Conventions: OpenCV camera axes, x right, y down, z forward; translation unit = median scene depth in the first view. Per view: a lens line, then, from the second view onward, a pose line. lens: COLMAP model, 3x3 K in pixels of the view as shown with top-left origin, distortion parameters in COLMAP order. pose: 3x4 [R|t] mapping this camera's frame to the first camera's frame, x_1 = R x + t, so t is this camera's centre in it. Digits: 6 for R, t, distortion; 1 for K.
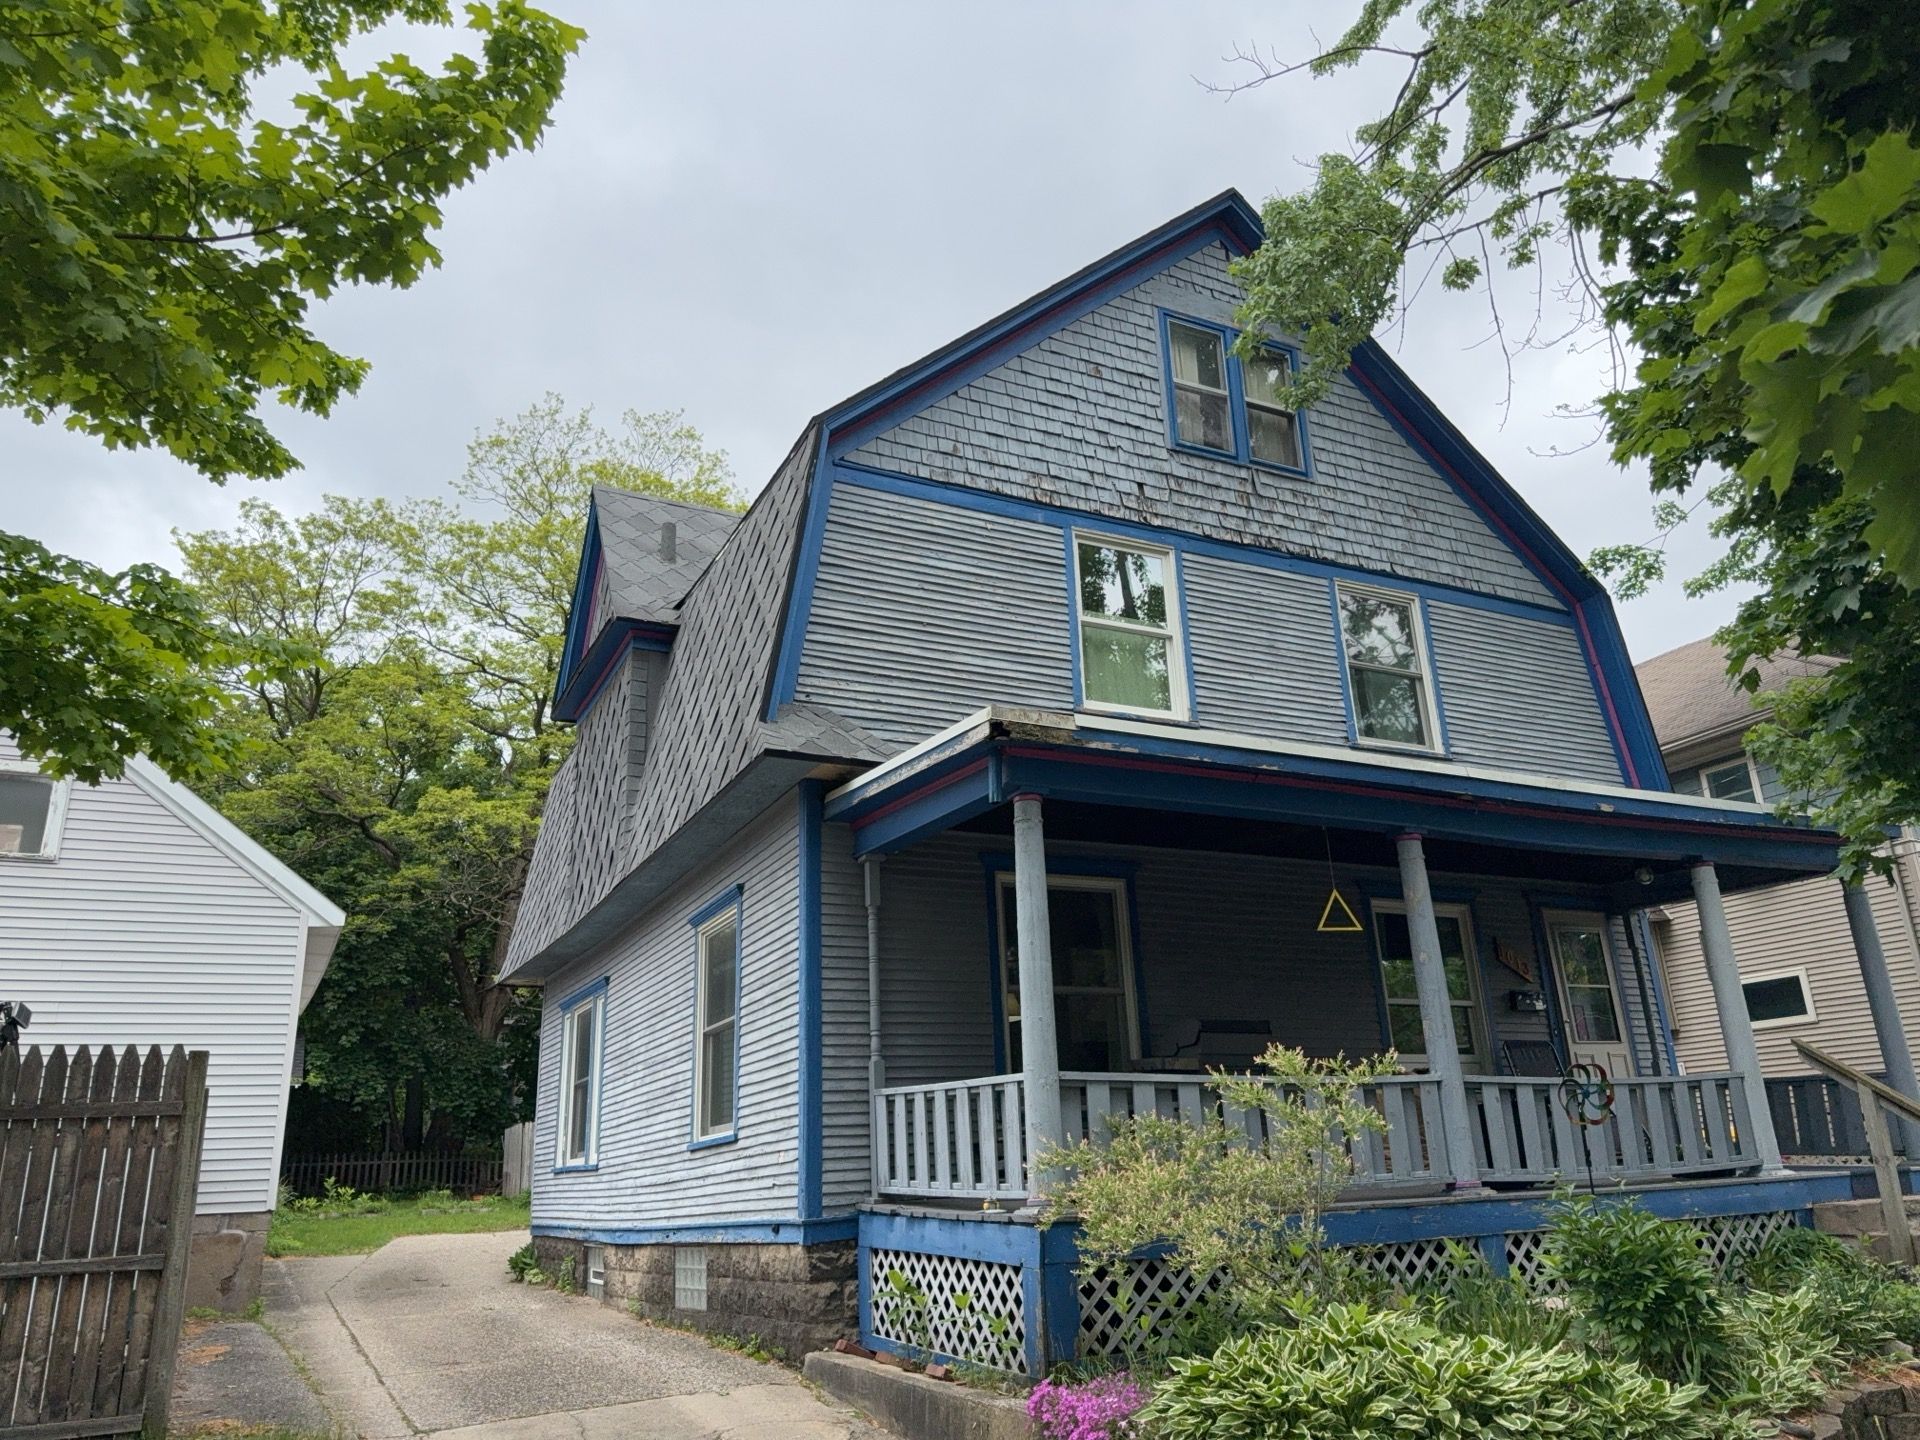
lens RADIAL K [[1351.7, 0, 958.2], [0, 1351.7, 731.8], [0, 0, 1]] dist [0.076707, -0.097017]
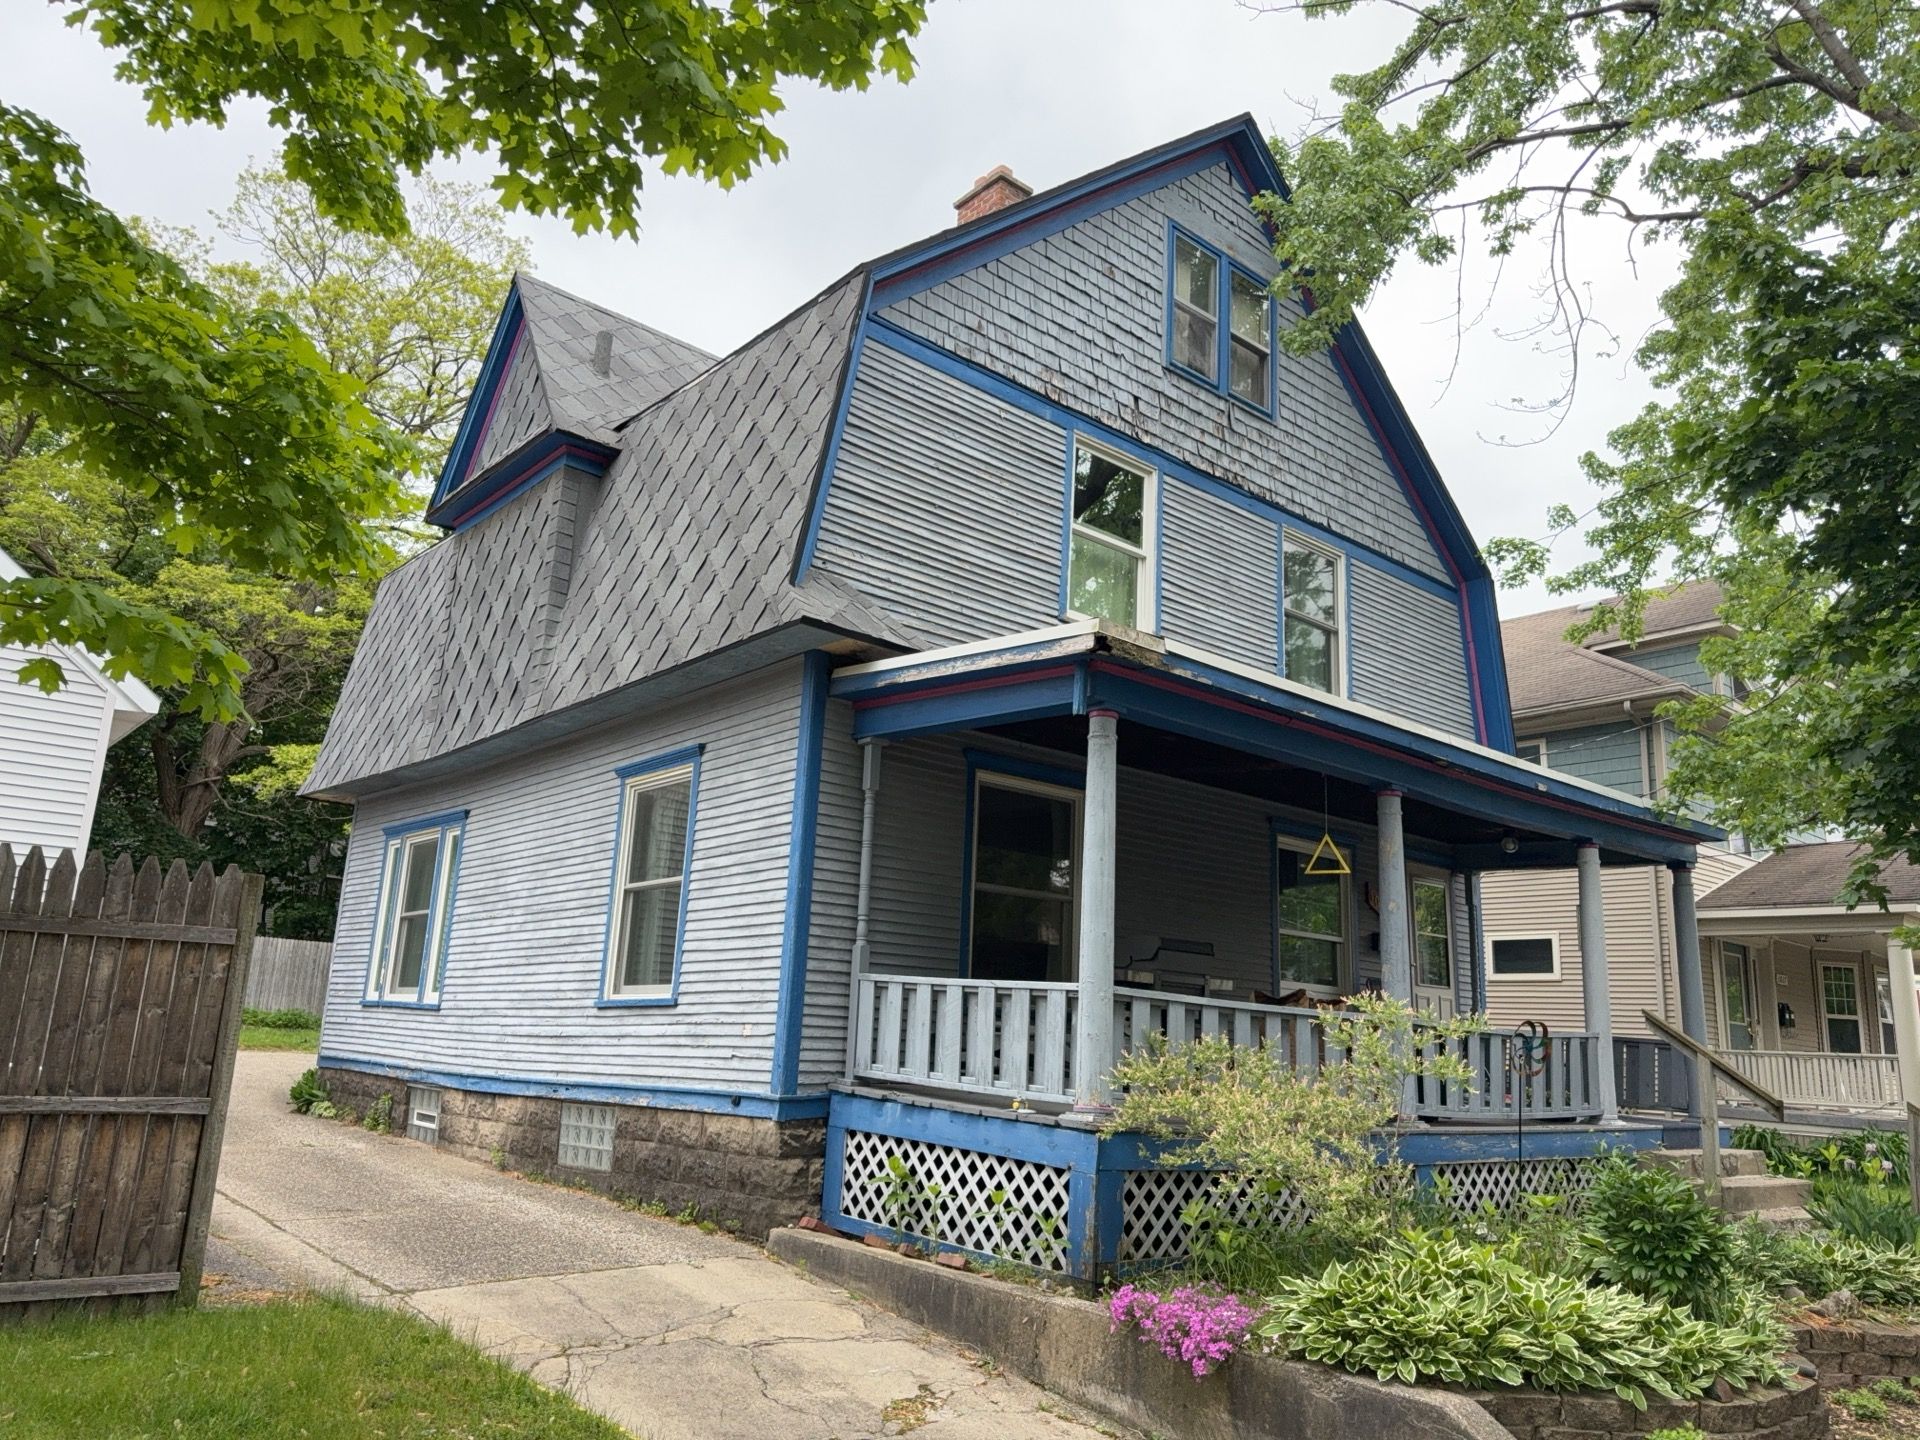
lens RADIAL K [[1349.9, 0, 959.8], [0, 1349.9, 729.8], [0, 0, 1]] dist [0.111213, -0.171117]
pose [[0.964755, 0.140128, 0.222737, -0.186363], [-0.160618, 0.984039, 0.076616, 0.000939], [-0.208446, -0.109692, 0.971863, 0.035371]]
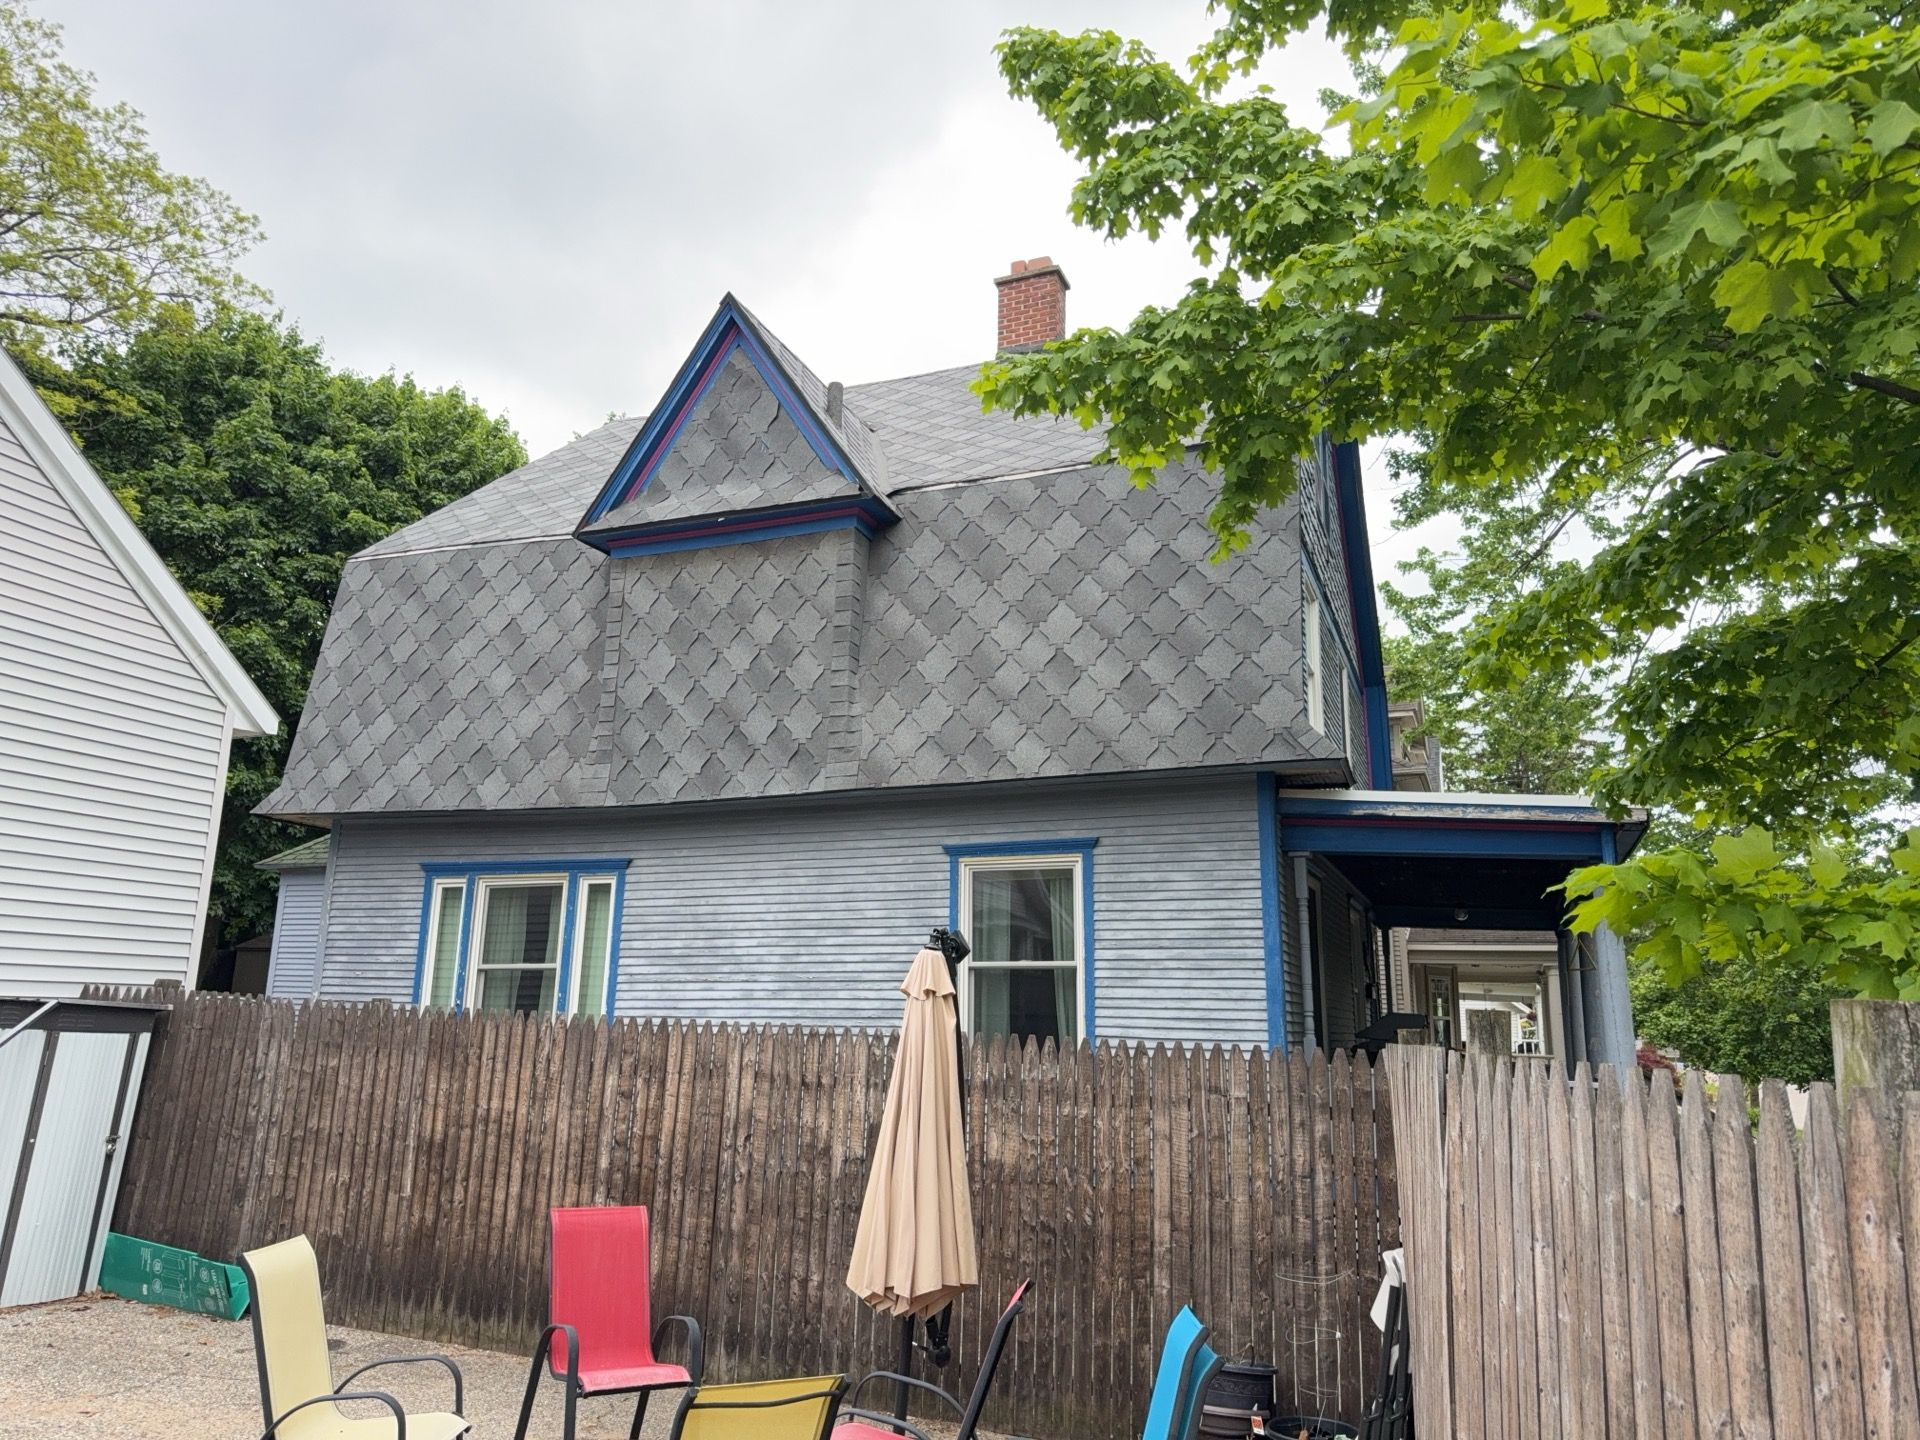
lens RADIAL K [[1329.4, 0, 944.4], [0, 1329.4, 739.7], [0, 0, 1]] dist [0.091314, -0.076450]
pose [[0.739707, 0.199933, 0.642542, -0.839999], [-0.263779, 0.964577, 0.003531, 0.064108], [-0.619075, -0.172101, 0.766242, 0.300439]]
